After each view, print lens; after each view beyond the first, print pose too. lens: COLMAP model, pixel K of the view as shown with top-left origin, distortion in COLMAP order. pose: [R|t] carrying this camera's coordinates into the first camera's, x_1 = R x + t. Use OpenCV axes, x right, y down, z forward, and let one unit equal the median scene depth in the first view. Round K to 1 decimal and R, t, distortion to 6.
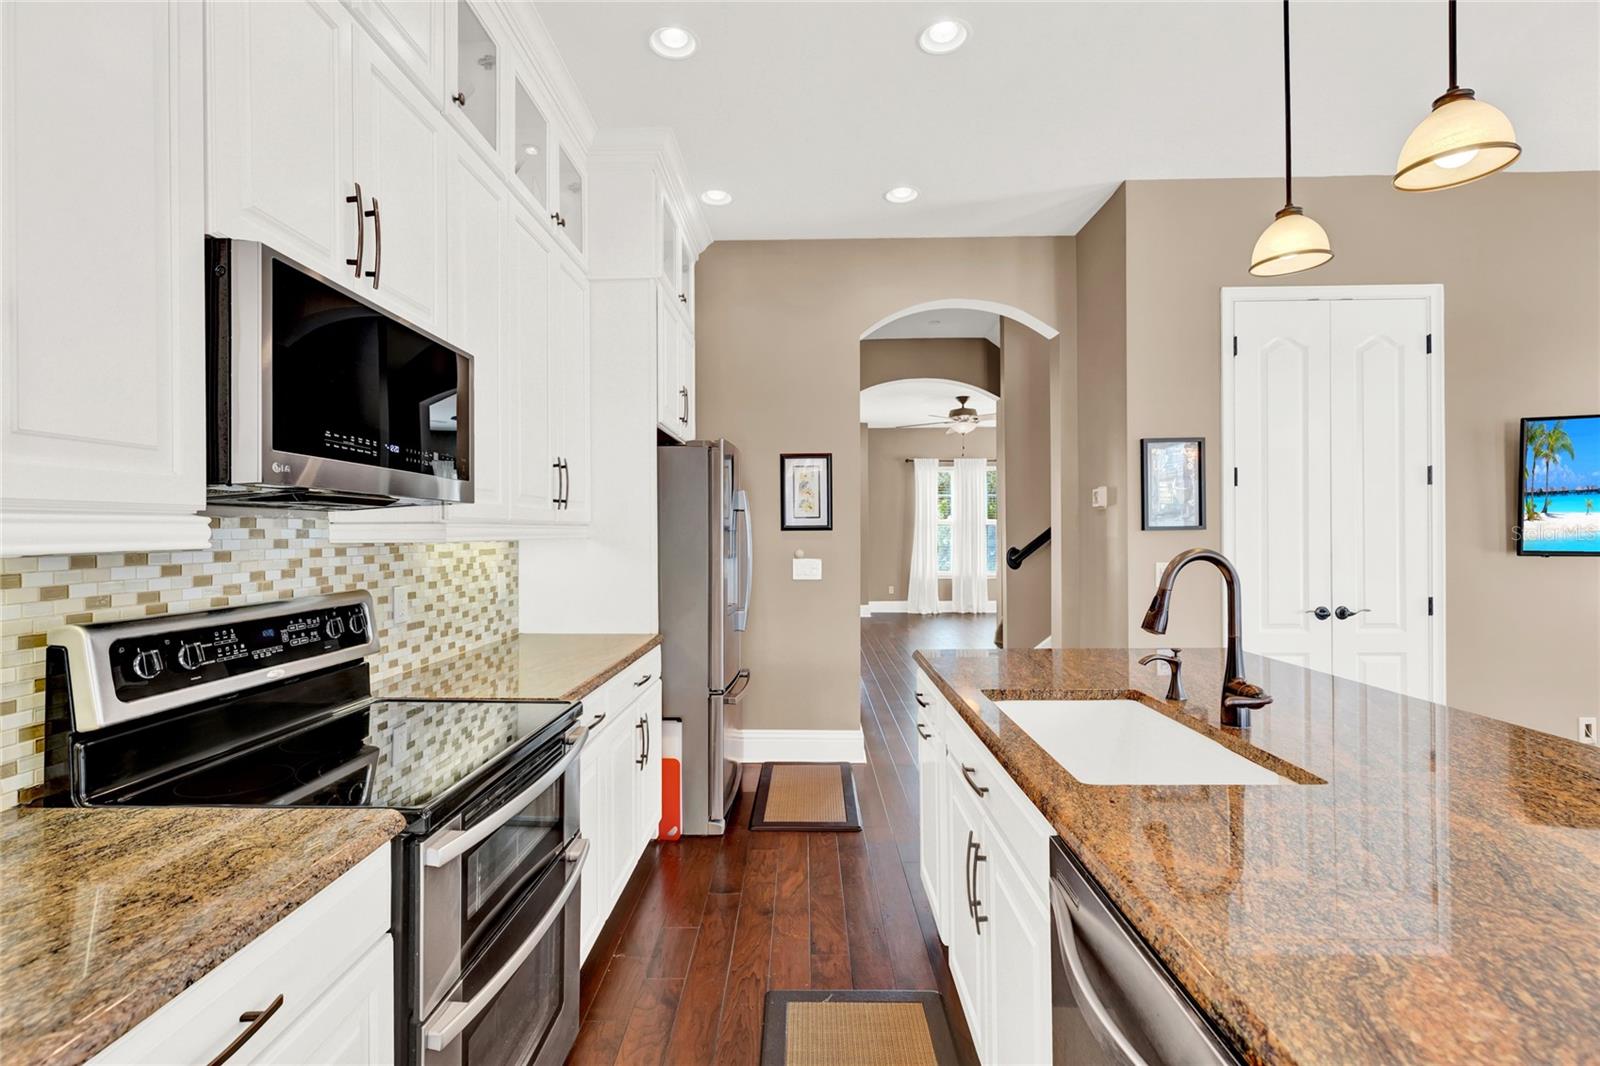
lens RADIAL K [[725.7, 0, 800.0], [0, 725.7, 533.0], [0, 0, 1]] dist [-0.004639, -0.000836]
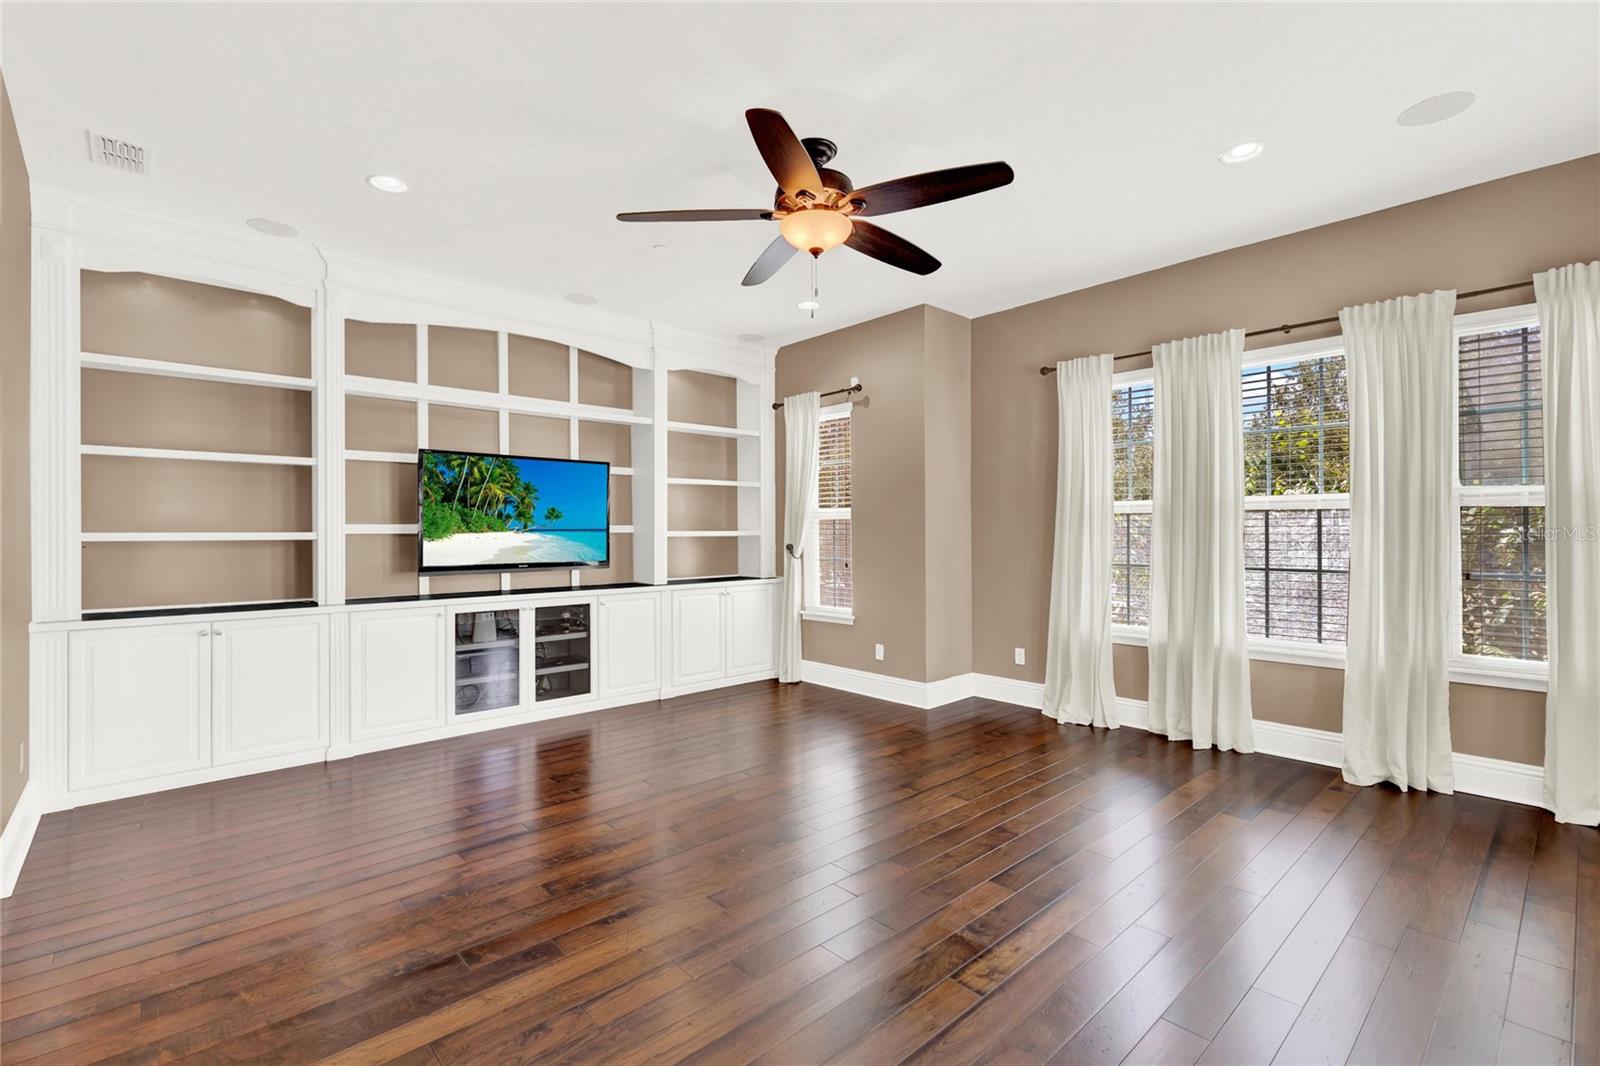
lens RADIAL K [[717.9, 0, 791.5], [0, 717.9, 516.1], [0, 0, 1]] dist [0.002544, 0.000543]
pose [[0.676985, -0.018988, -0.735752, 1.601986], [0.002460, 0.999720, -0.023536, 0.001667], [0.735993, 0.014123, 0.676842, 2.542025]]
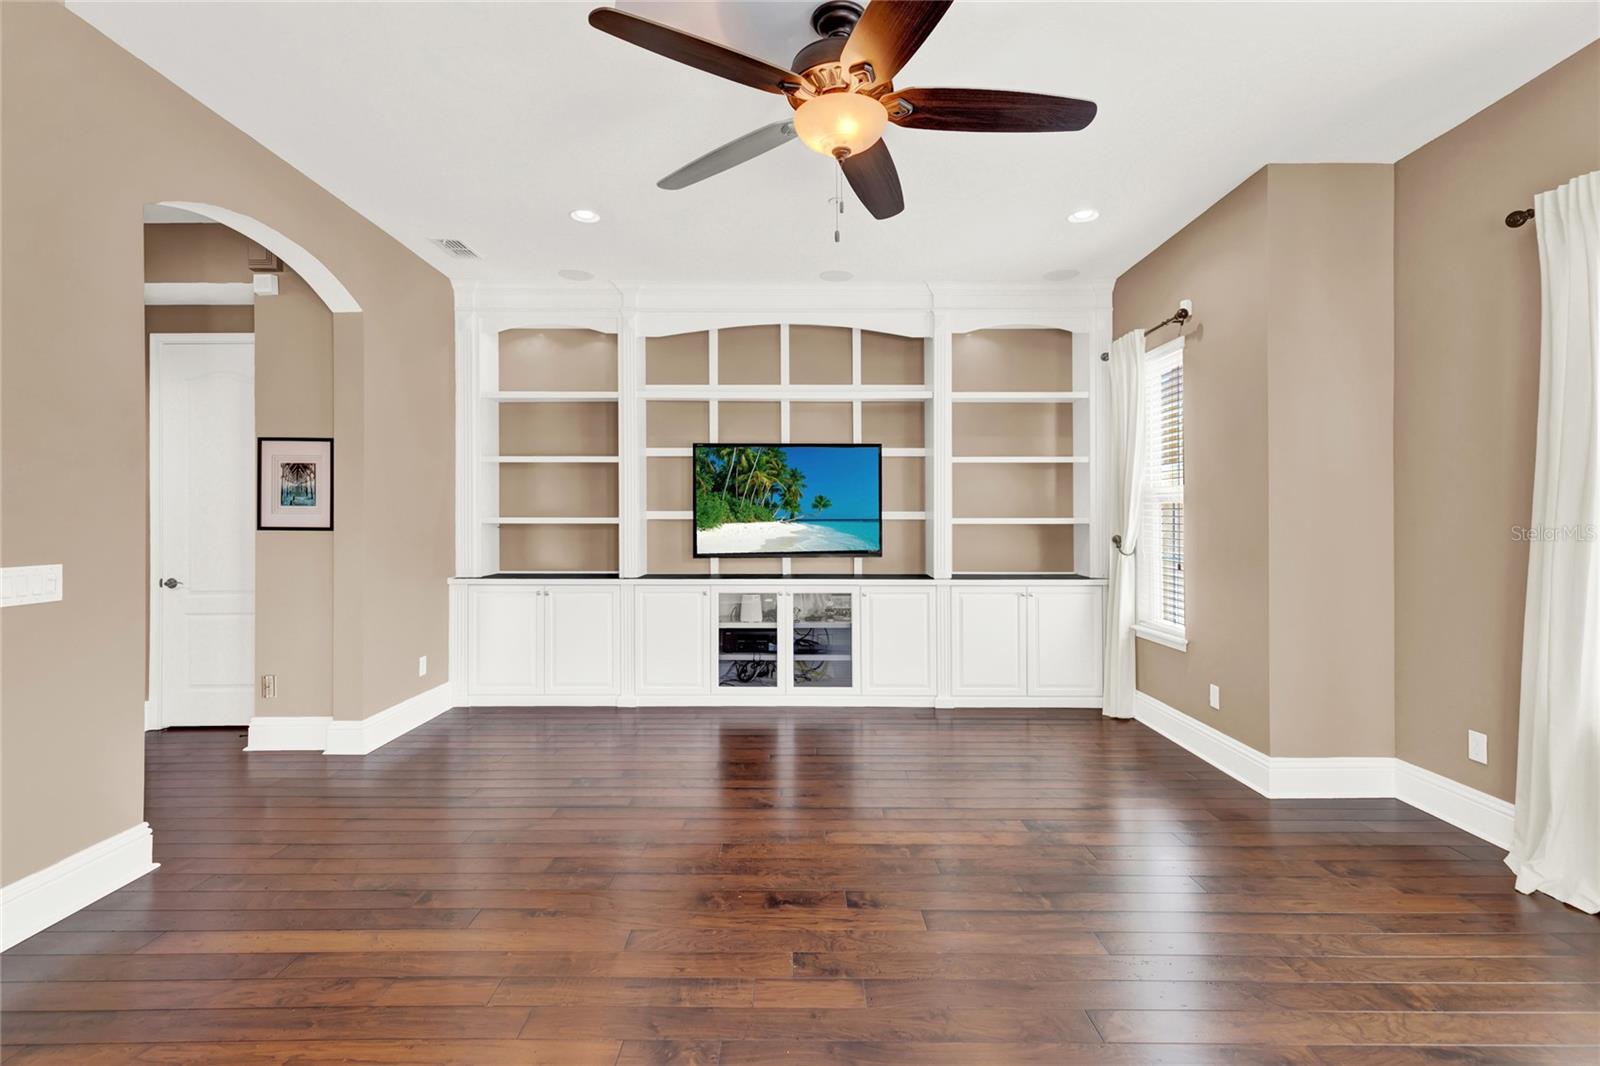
lens RADIAL K [[726.0, 0, 785.2], [0, 726.0, 516.4], [0, 0, 1]] dist [0.003646, -0.001346]
pose [[0.006131, -0.001132, -0.999981, 1.669368], [-0.003937, 0.999992, -0.001157, -0.004761], [0.999973, 0.003944, 0.006127, 3.229815]]
